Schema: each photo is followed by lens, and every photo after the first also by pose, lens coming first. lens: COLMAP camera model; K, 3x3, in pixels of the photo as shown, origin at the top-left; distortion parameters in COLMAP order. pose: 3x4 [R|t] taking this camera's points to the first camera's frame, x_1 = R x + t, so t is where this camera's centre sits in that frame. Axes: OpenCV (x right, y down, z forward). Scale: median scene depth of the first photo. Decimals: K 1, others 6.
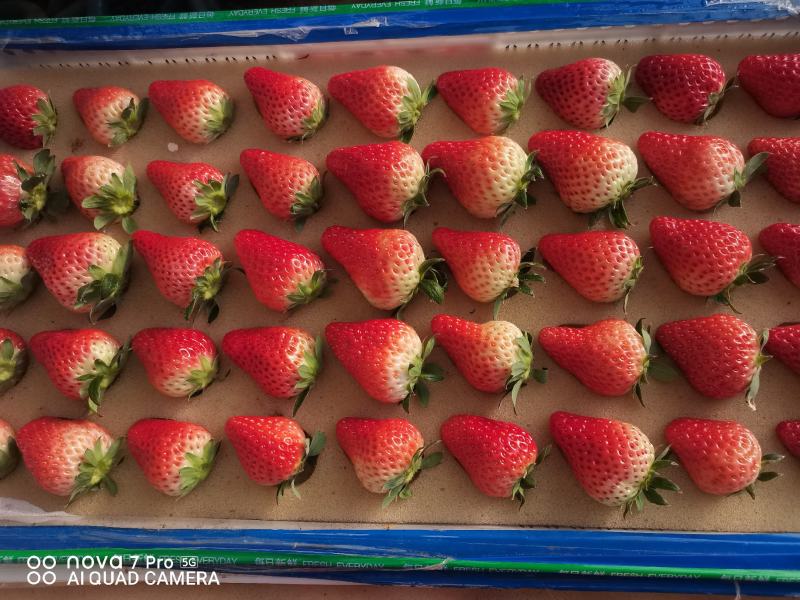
lens RADIAL K [[620.5, 0, 398.4], [0, 620.5, 301.8], [0, 0, 1]] dist [0.017129, -0.018657]
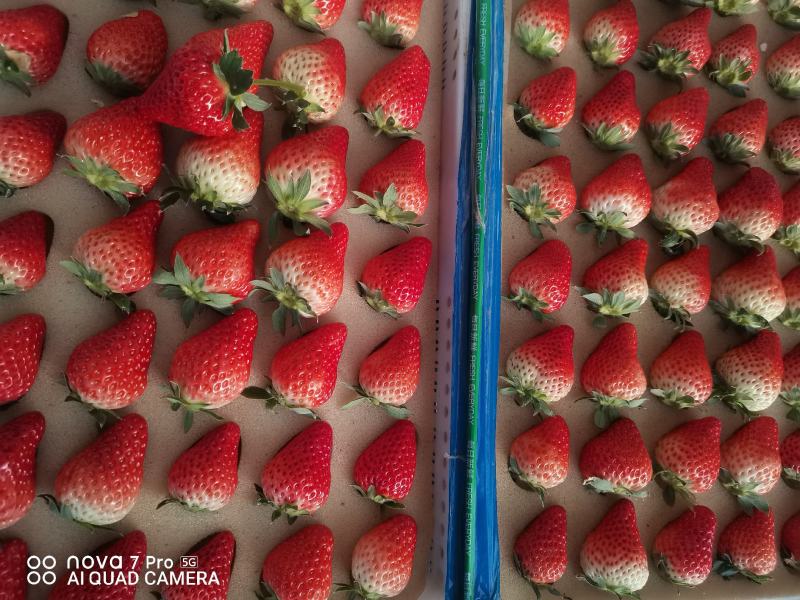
lens RADIAL K [[620.5, 0, 405.1], [0, 620.5, 298.8], [0, 0, 1]] dist [0.017129, -0.018657]
pose [[-0.054902, 0.998323, -0.018357, 0.226061], [-0.997421, -0.055685, -0.045284, 0.562088], [-0.046230, 0.015823, 0.998805, -0.219280]]
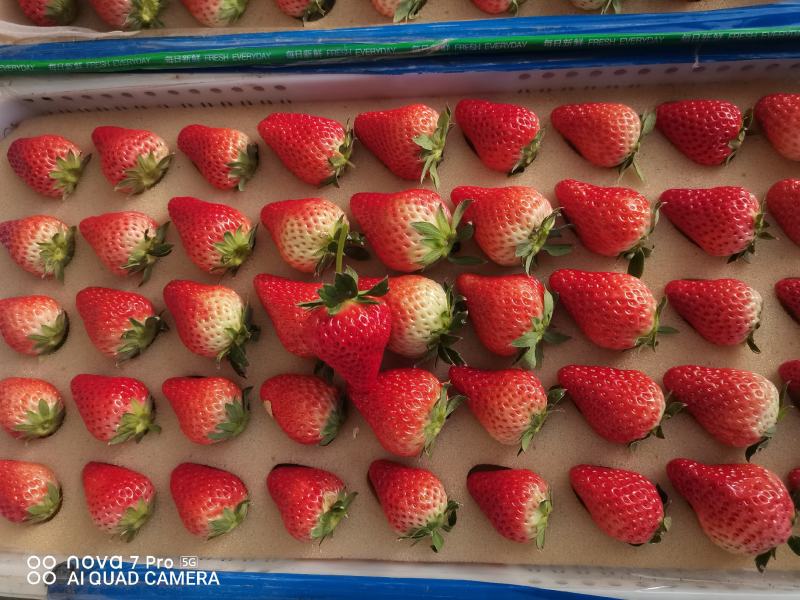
lens RADIAL K [[620.5, 0, 399.7], [0, 620.5, 300.6], [0, 0, 1]] dist [0.017129, -0.018657]
pose [[0.999807, 0.001416, -0.019598, 0.006488], [0.000876, 0.993195, 0.116459, 0.691715], [0.019630, -0.116453, 0.993002, -0.201000]]
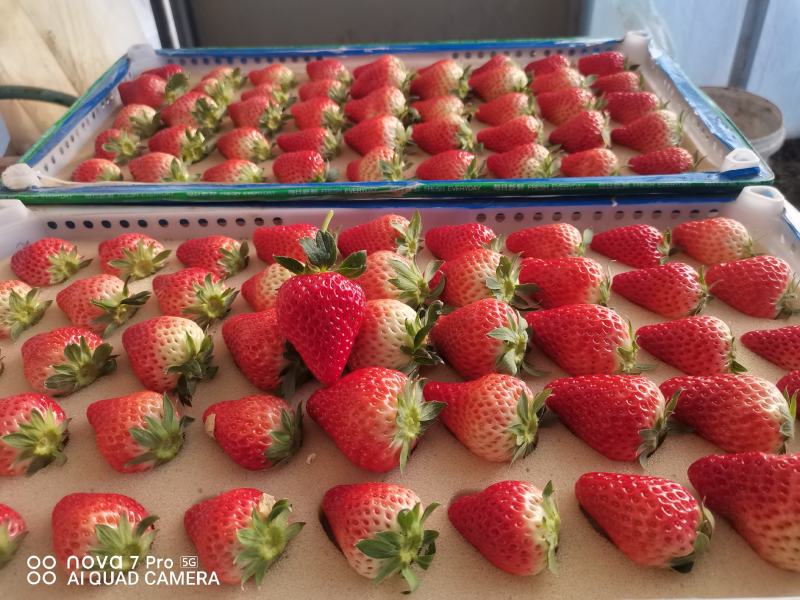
lens RADIAL K [[620.5, 0, 397.1], [0, 620.5, 300.3], [0, 0, 1]] dist [0.017129, -0.018657]
pose [[0.998255, 0.052660, 0.026720, -0.003051], [-0.025430, 0.791752, -0.610313, 1.397368], [-0.053295, 0.608568, 0.791710, -0.004956]]
